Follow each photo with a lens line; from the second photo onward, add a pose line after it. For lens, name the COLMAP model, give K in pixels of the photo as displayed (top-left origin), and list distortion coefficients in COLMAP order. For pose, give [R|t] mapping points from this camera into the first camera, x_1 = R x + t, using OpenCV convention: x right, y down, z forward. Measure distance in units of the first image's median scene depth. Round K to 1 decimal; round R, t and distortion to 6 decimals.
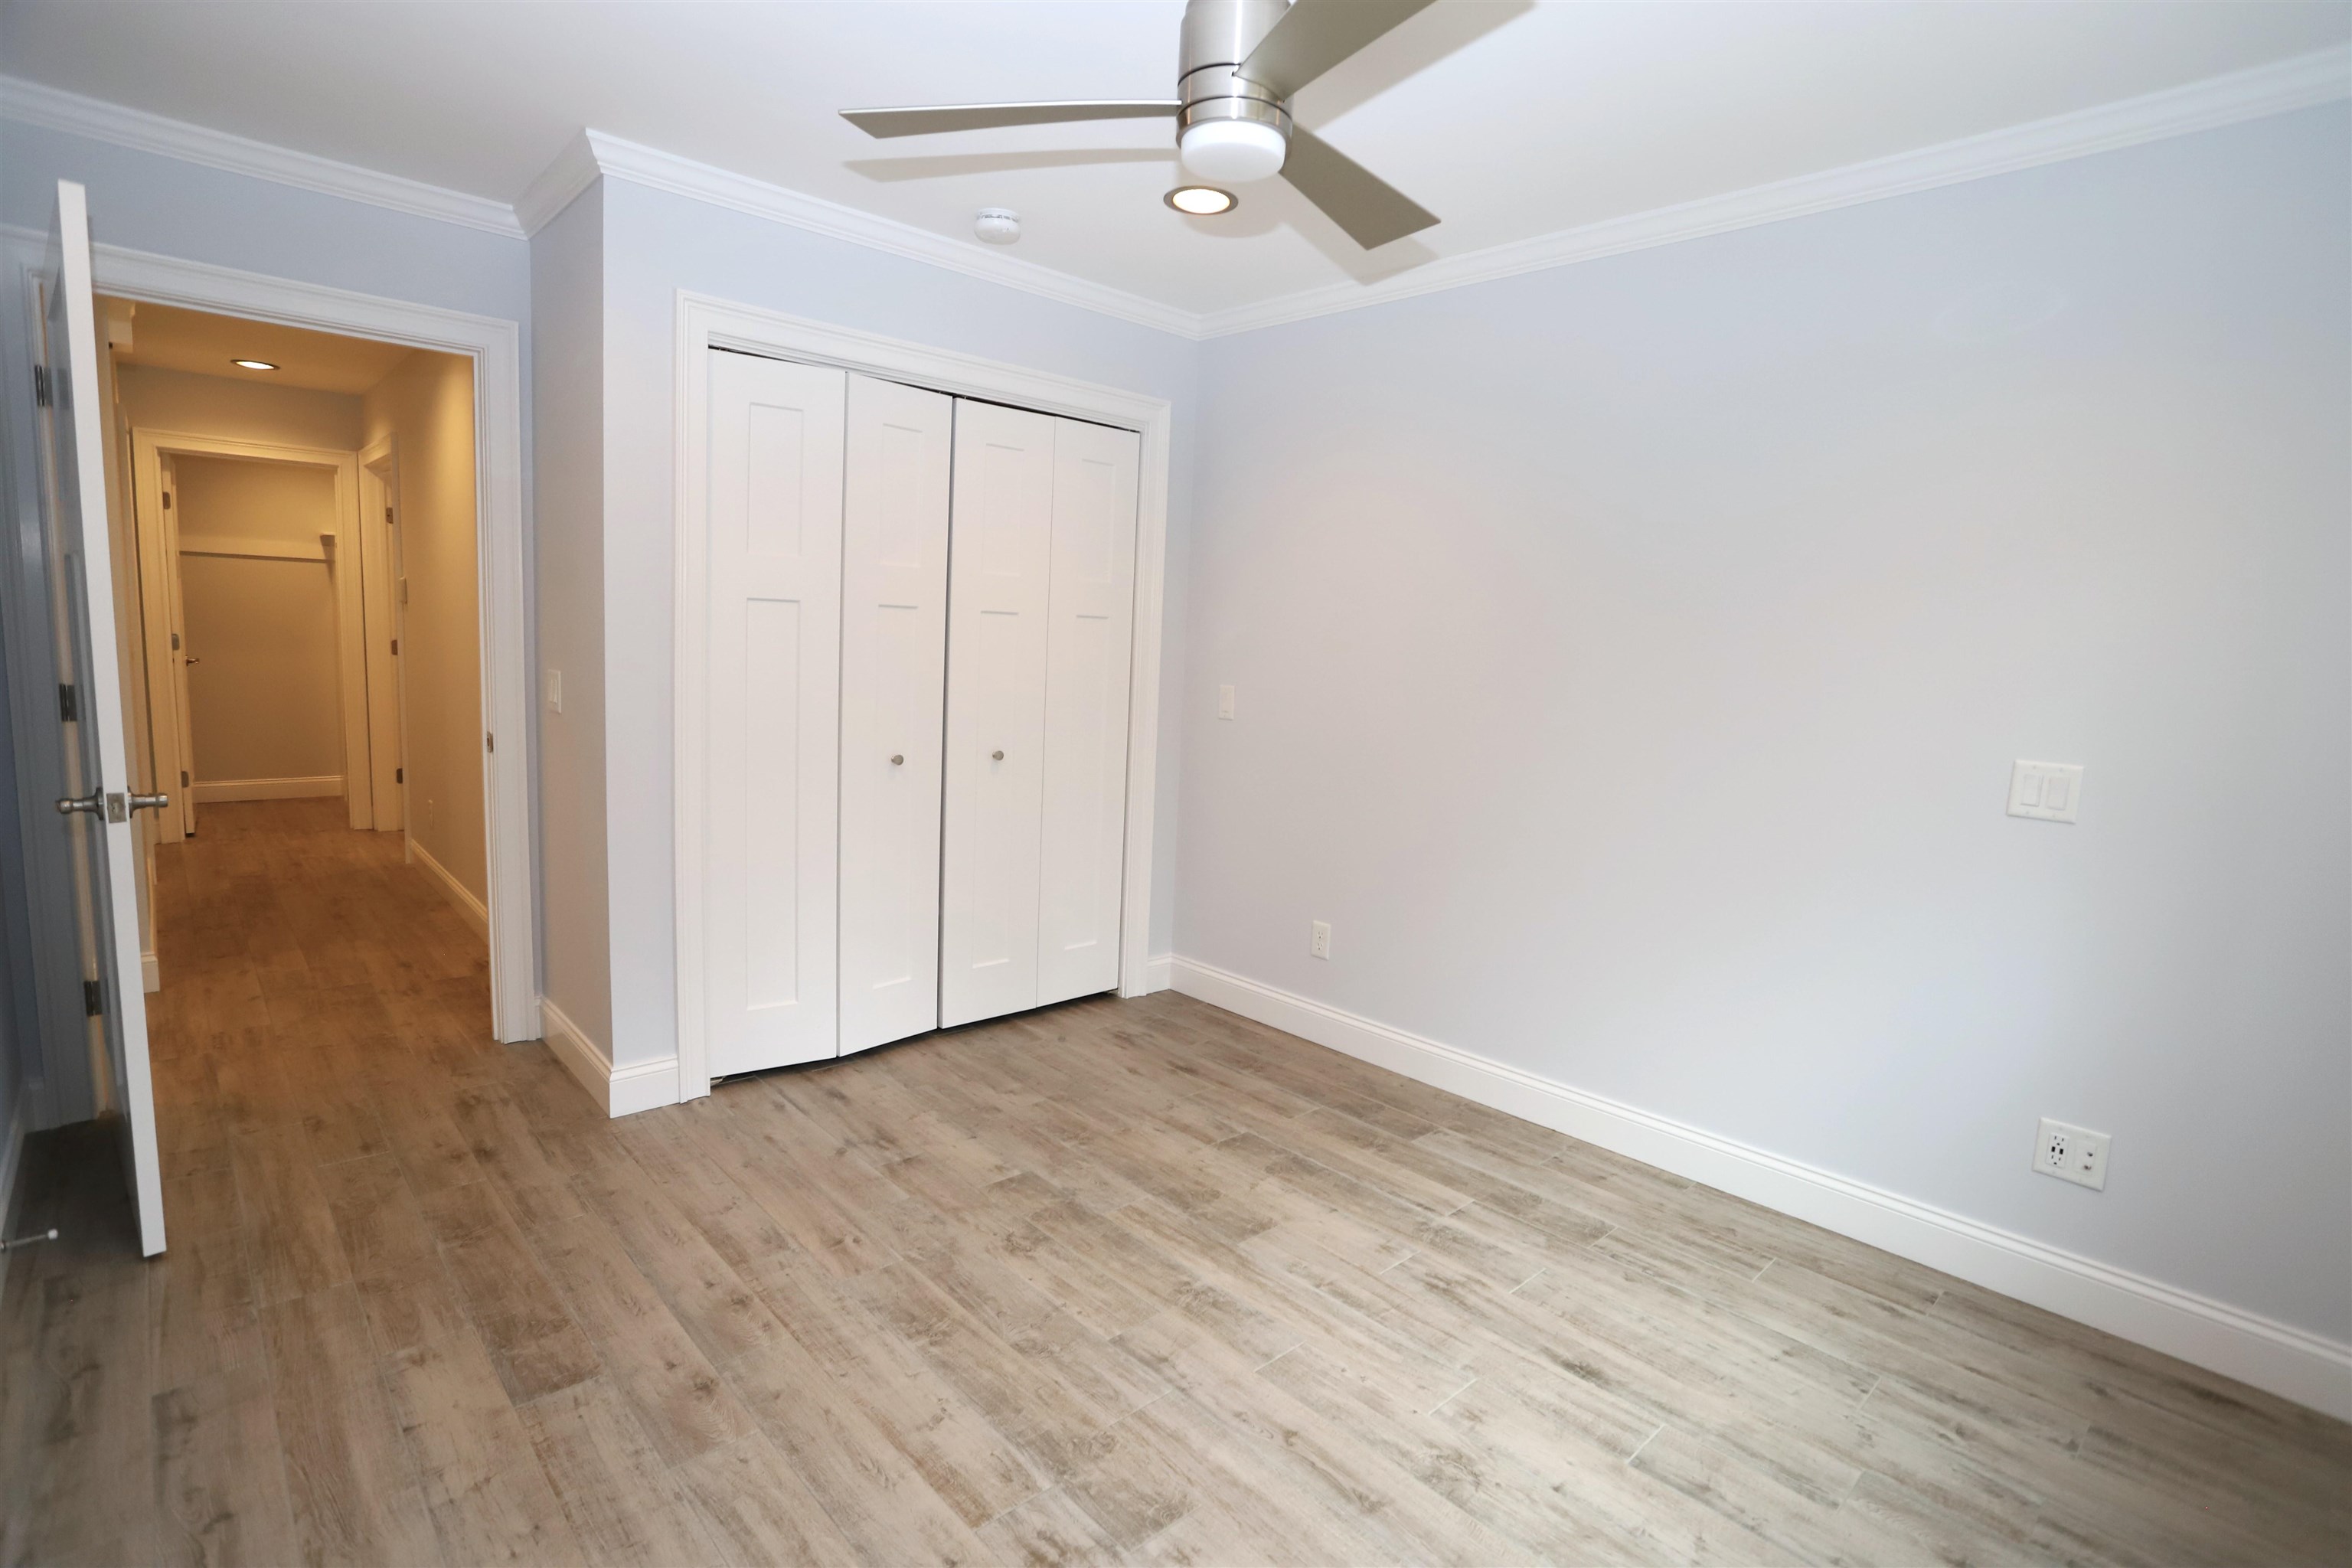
lens RADIAL K [[1143.4, 0, 1185.5], [0, 1143.4, 782.5], [0, 0, 1]] dist [-0.063638, 0.024779]
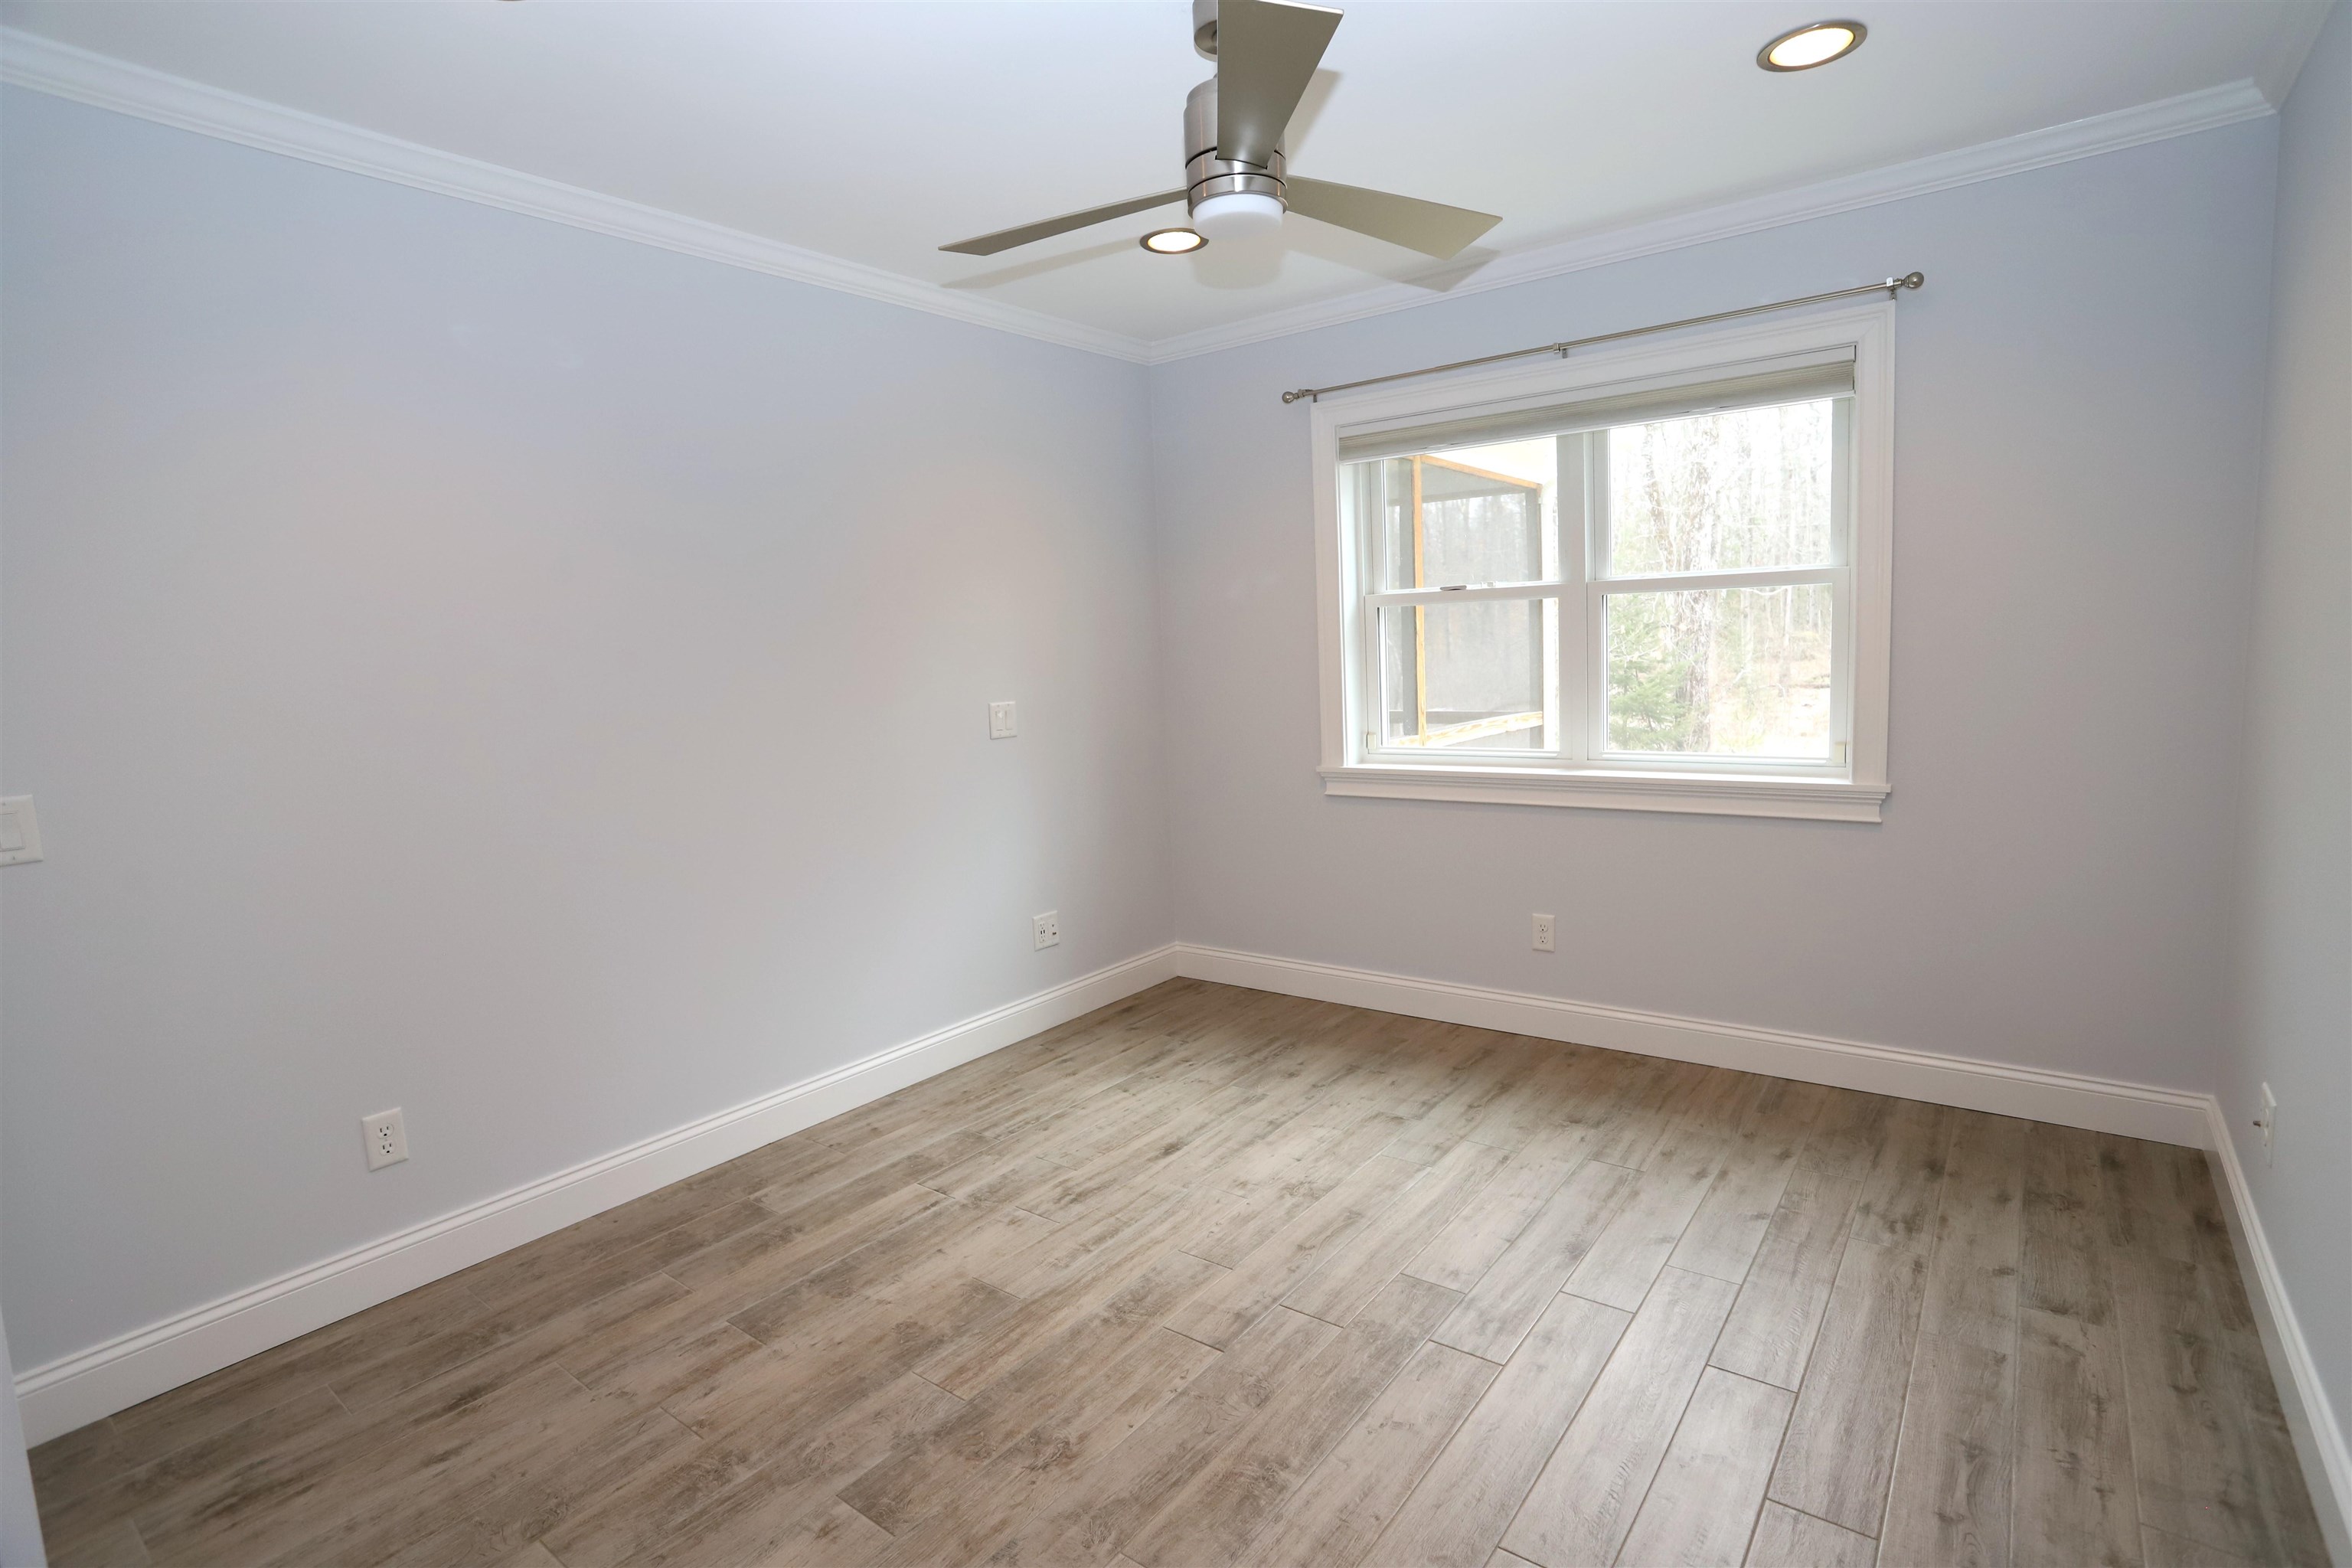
lens RADIAL K [[1143.4, 0, 1183.2], [0, 1143.4, 766.9], [0, 0, 1]] dist [-0.063638, 0.024779]
pose [[-0.168200, -0.140929, 0.975627, -0.819867], [0.160615, 0.972583, 0.168179, -0.150093], [-0.972580, 0.184988, -0.140953, 0.927104]]
